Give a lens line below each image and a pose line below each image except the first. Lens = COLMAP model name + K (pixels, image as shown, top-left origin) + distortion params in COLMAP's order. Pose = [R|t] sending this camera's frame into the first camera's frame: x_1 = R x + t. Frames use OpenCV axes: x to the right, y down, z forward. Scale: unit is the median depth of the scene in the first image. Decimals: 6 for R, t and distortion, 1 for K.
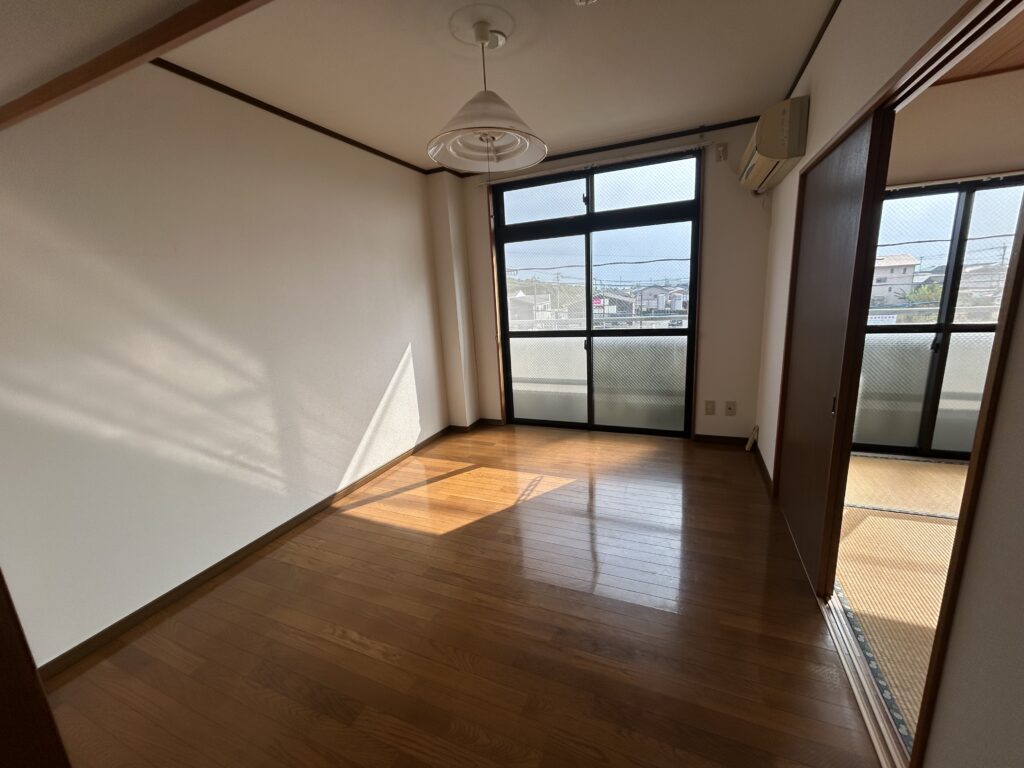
lens RADIAL K [[410.8, 0, 509.7], [0, 410.8, 384.8], [0, 0, 1]] dist [0.000392, 0.000065]
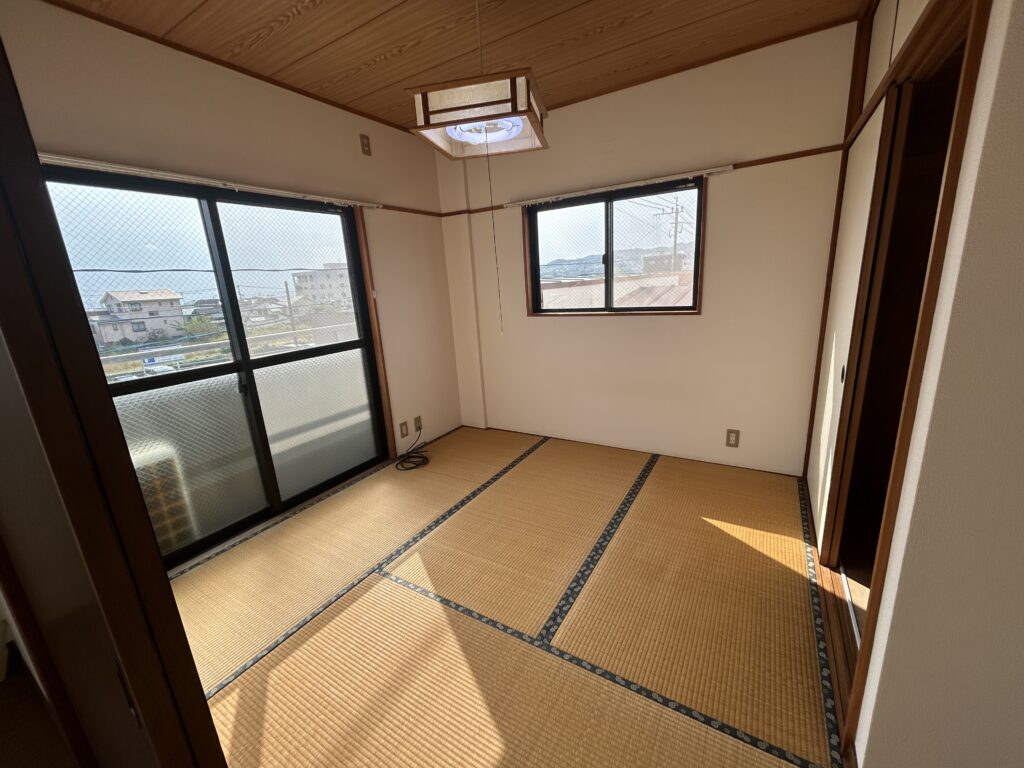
lens RADIAL K [[410.8, 0, 509.7], [0, 410.8, 384.8], [0, 0, 1]] dist [0.000392, 0.000065]
pose [[0.144056, -0.192663, 0.970633, 0.308296], [0.267257, 0.951990, 0.149297, -0.077711], [-0.952797, 0.237901, 0.188630, 0.327077]]
